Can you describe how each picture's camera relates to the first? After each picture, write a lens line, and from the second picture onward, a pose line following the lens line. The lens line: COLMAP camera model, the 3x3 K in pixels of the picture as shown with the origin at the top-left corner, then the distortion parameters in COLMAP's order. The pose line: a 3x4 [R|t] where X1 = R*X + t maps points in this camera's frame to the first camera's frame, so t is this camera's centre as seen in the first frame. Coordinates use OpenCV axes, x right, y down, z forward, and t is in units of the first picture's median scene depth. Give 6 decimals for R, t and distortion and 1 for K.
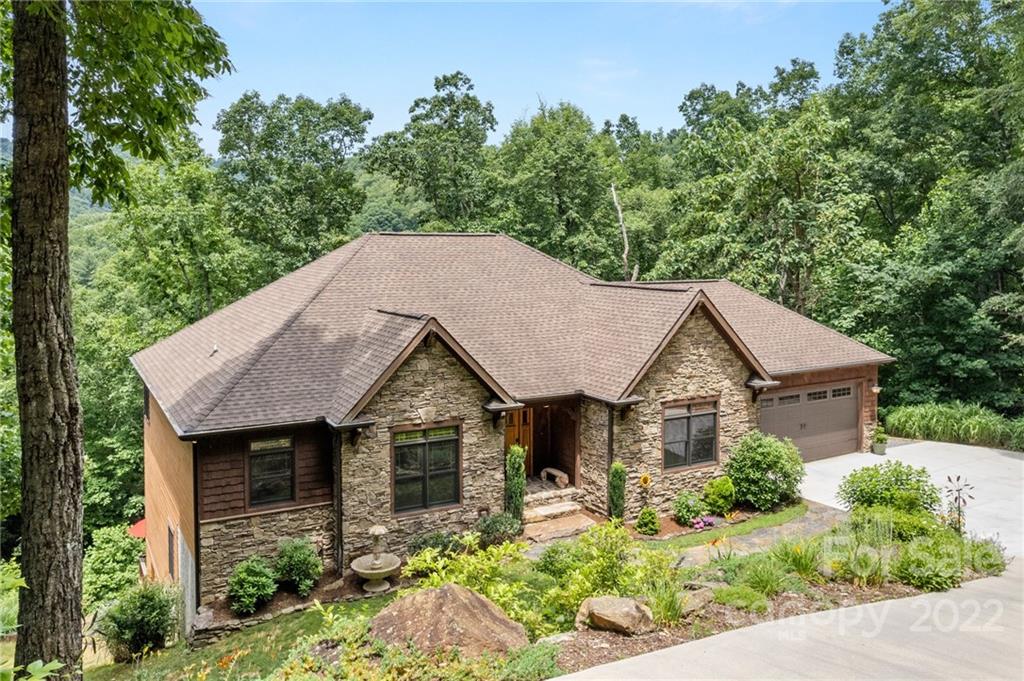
lens RADIAL K [[655.6, 0, 512.0], [0, 655.6, 340.5], [0, 0, 1]] dist [-0.074318, 0.067375]
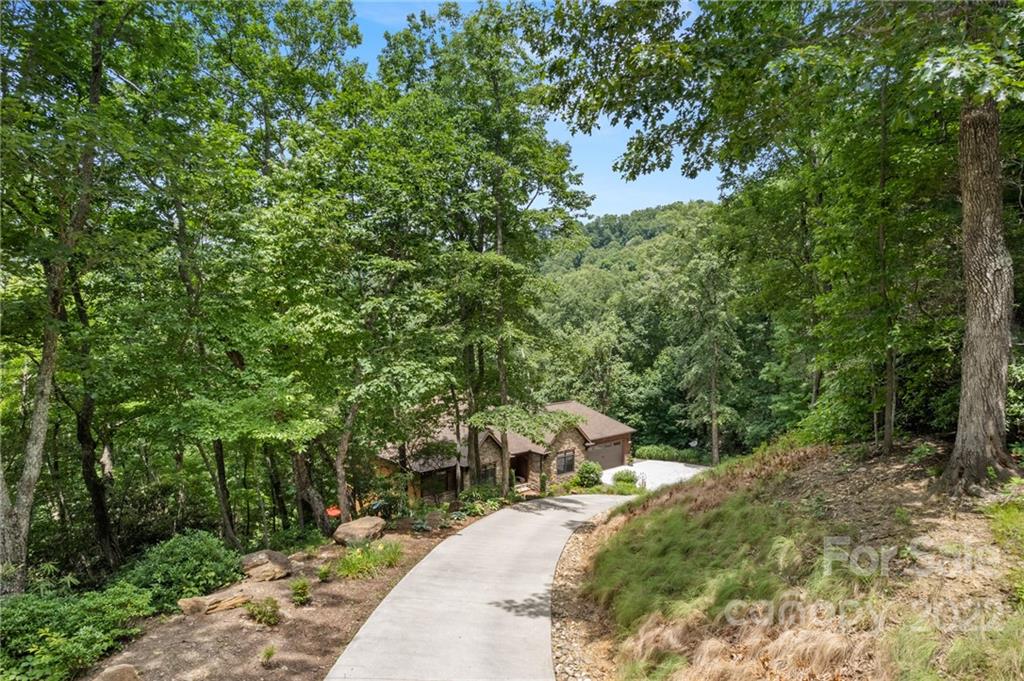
lens RADIAL K [[655.6, 0, 512.0], [0, 655.6, 340.5], [0, 0, 1]] dist [-0.074318, 0.067375]
pose [[0.973955, -0.008461, 0.226585, -0.610037], [0.015425, 0.999461, -0.028983, -0.317518], [-0.226217, 0.031723, 0.973560, -1.794387]]
